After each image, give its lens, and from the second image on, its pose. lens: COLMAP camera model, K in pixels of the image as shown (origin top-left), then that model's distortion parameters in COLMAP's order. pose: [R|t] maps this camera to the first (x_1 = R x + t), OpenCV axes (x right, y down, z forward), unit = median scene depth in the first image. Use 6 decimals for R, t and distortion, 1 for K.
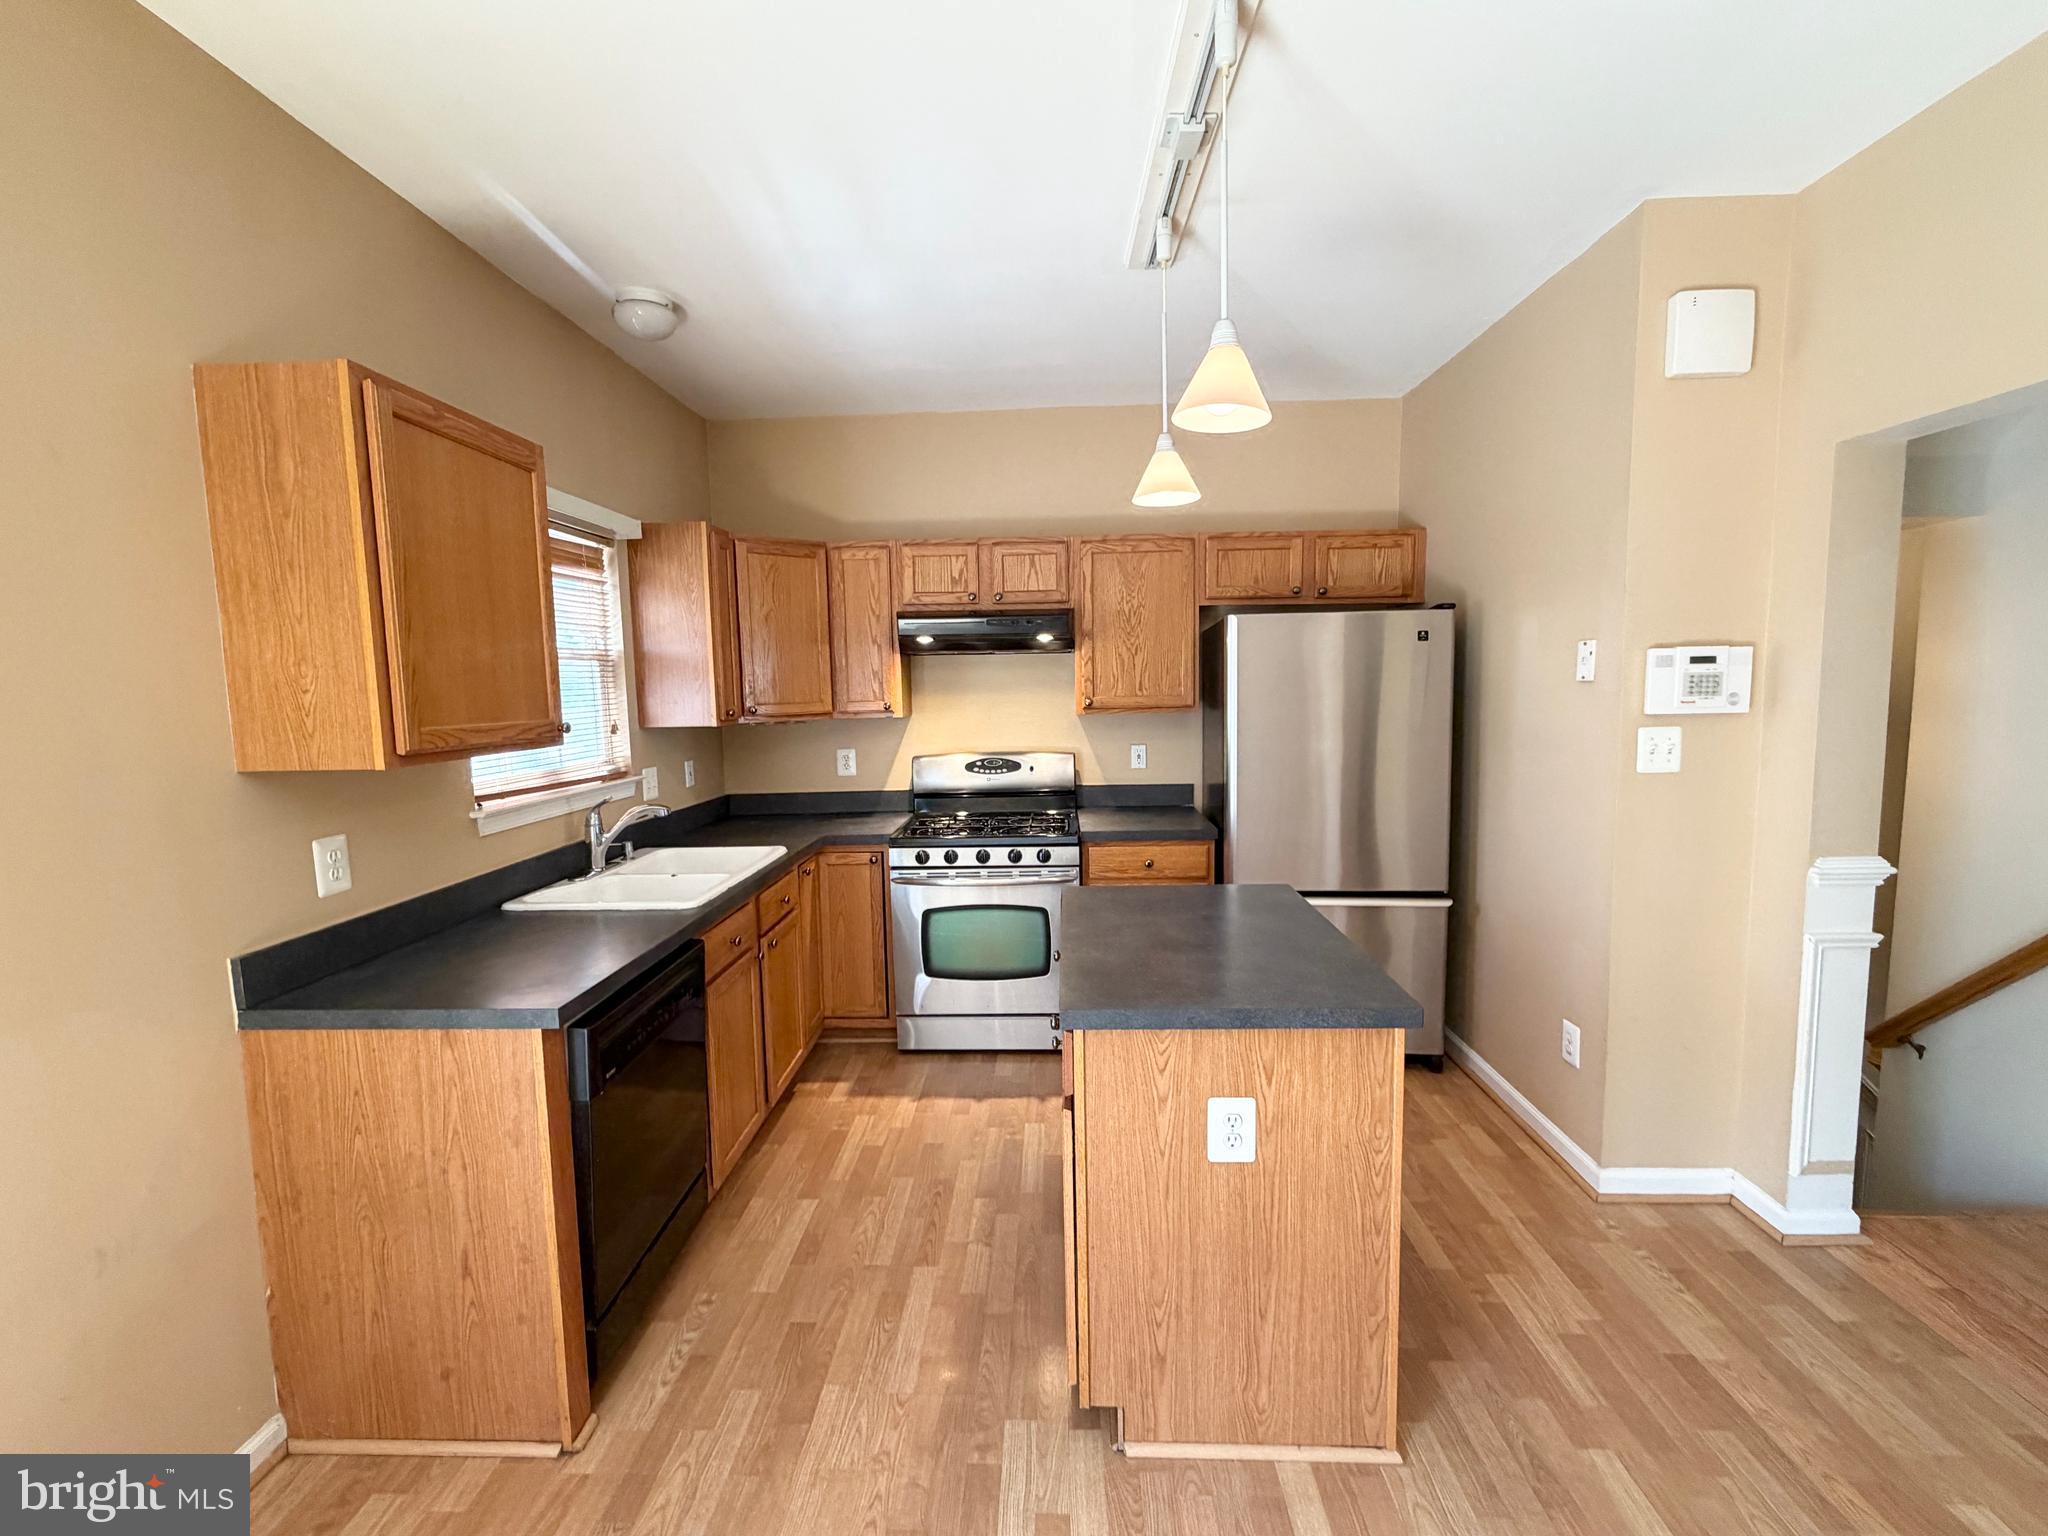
lens RADIAL K [[868.0, 0, 1021.2], [0, 868.0, 772.9], [0, 0, 1]] dist [0.000541, 0.000113]
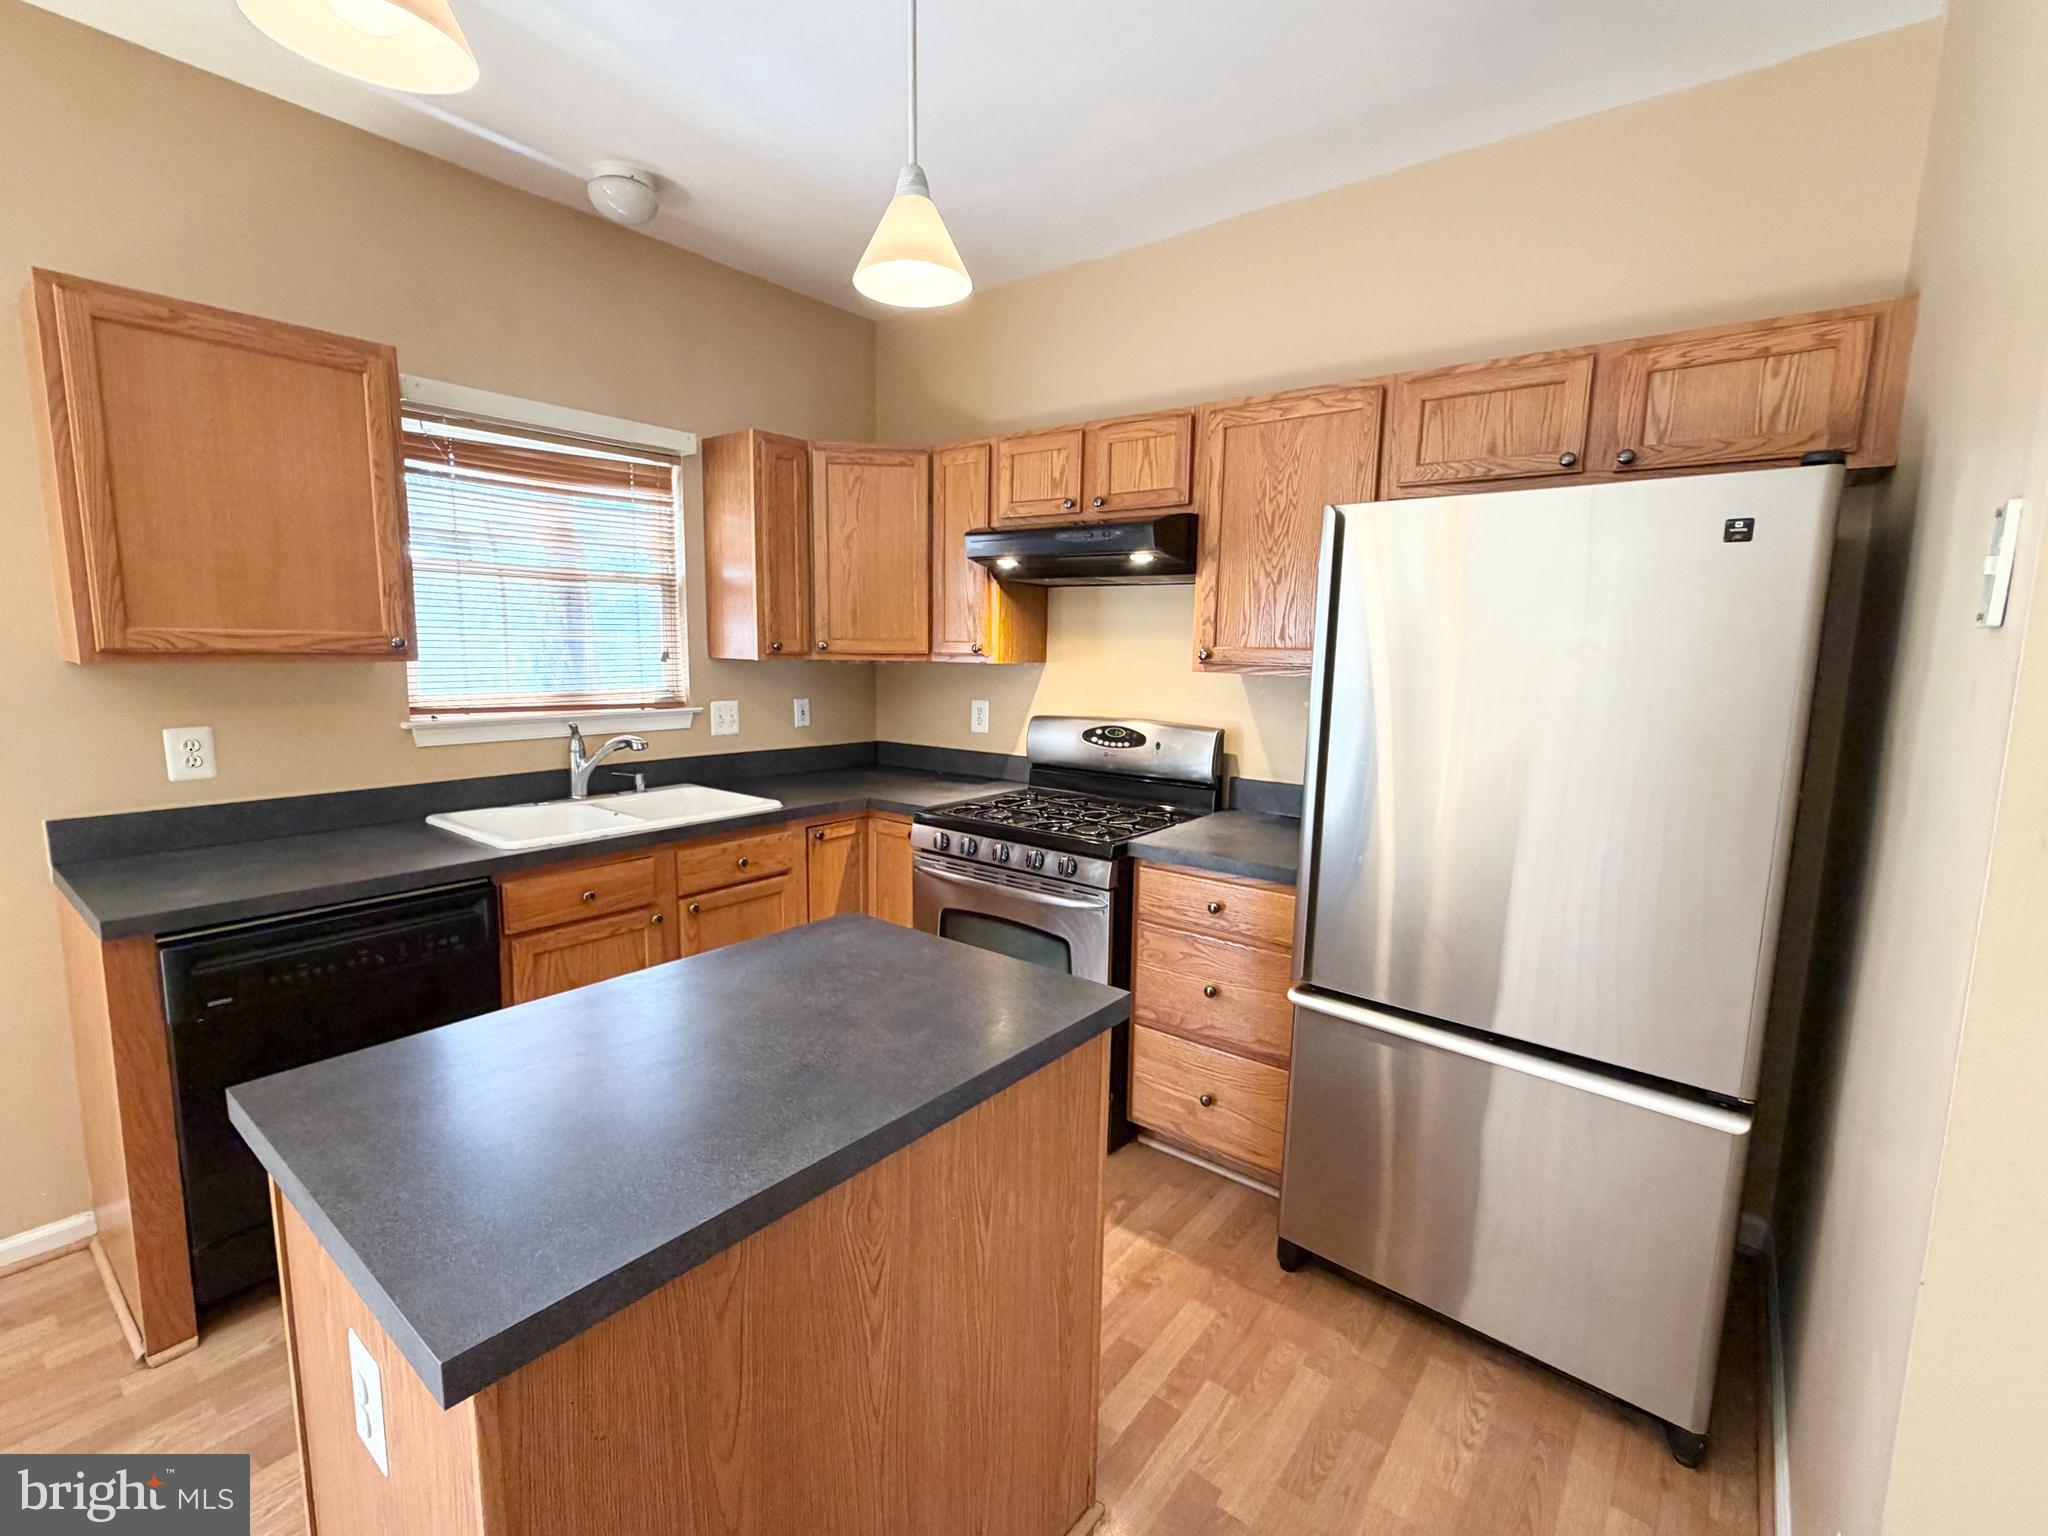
lens RADIAL K [[915.5, 0, 1024.0], [0, 915.5, 768.0], [0, 0, 1]] dist [0.000911, -0.000223]
pose [[0.809538, 0.115647, -0.575564, 0.389740], [-0.094996, 0.993290, 0.065968, -0.028080], [0.579330, 0.001273, 0.815092, 0.347290]]
